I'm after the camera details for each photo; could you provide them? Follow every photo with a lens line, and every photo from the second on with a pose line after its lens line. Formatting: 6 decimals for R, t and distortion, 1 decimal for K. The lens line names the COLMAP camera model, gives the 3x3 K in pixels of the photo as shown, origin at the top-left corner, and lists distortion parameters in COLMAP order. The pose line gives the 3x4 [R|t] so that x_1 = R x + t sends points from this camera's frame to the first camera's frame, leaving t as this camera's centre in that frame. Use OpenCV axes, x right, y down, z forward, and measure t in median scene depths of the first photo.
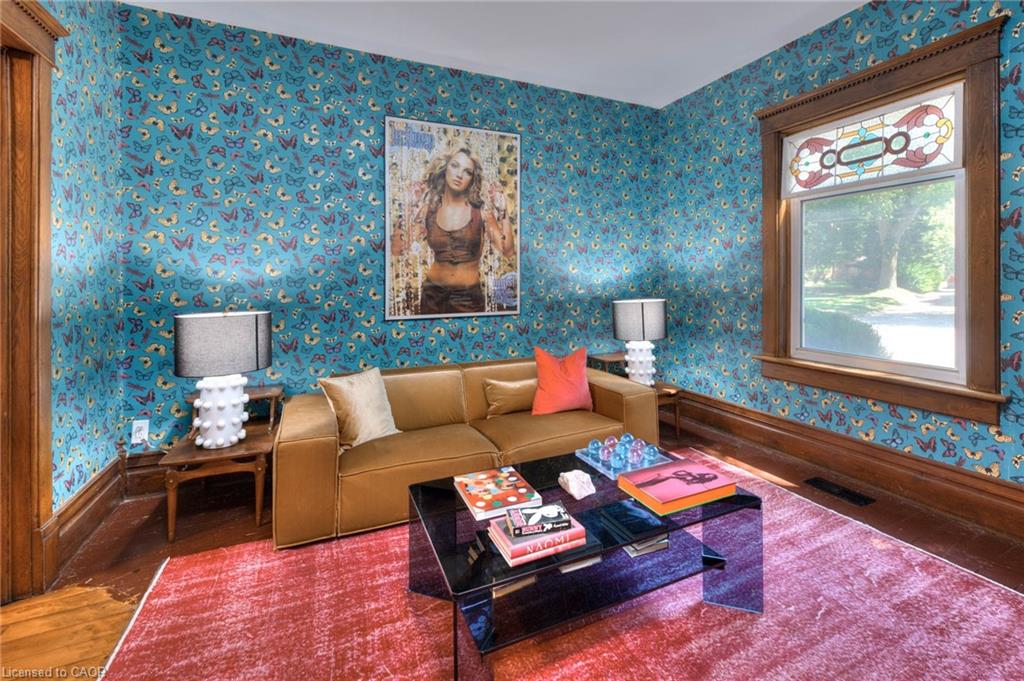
lens RADIAL K [[455.3, 0, 531.4], [0, 455.3, 280.2], [0, 0, 1]] dist [0.004433, -0.000083]
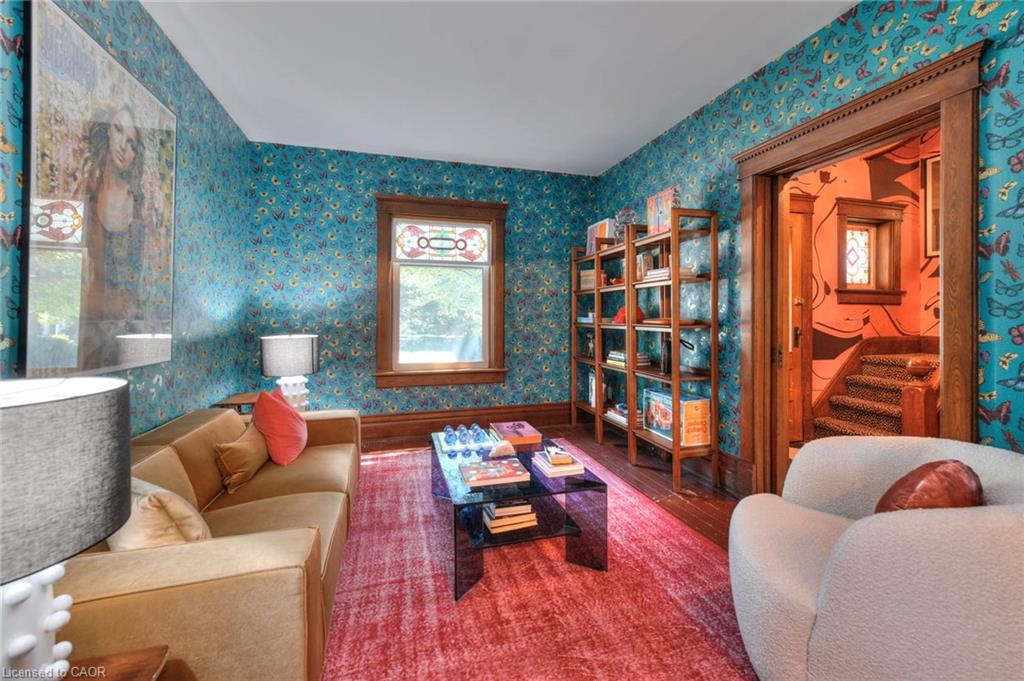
lens RADIAL K [[420.8, 0, 521.6], [0, 420.8, 317.4], [0, 0, 1]] dist [-0.003928, 0.000939]
pose [[0.153296, 0.011687, 0.988111, -0.721506], [-0.000017, 0.999930, -0.011824, 0.015075], [-0.988180, 0.001796, 0.153286, 0.411630]]
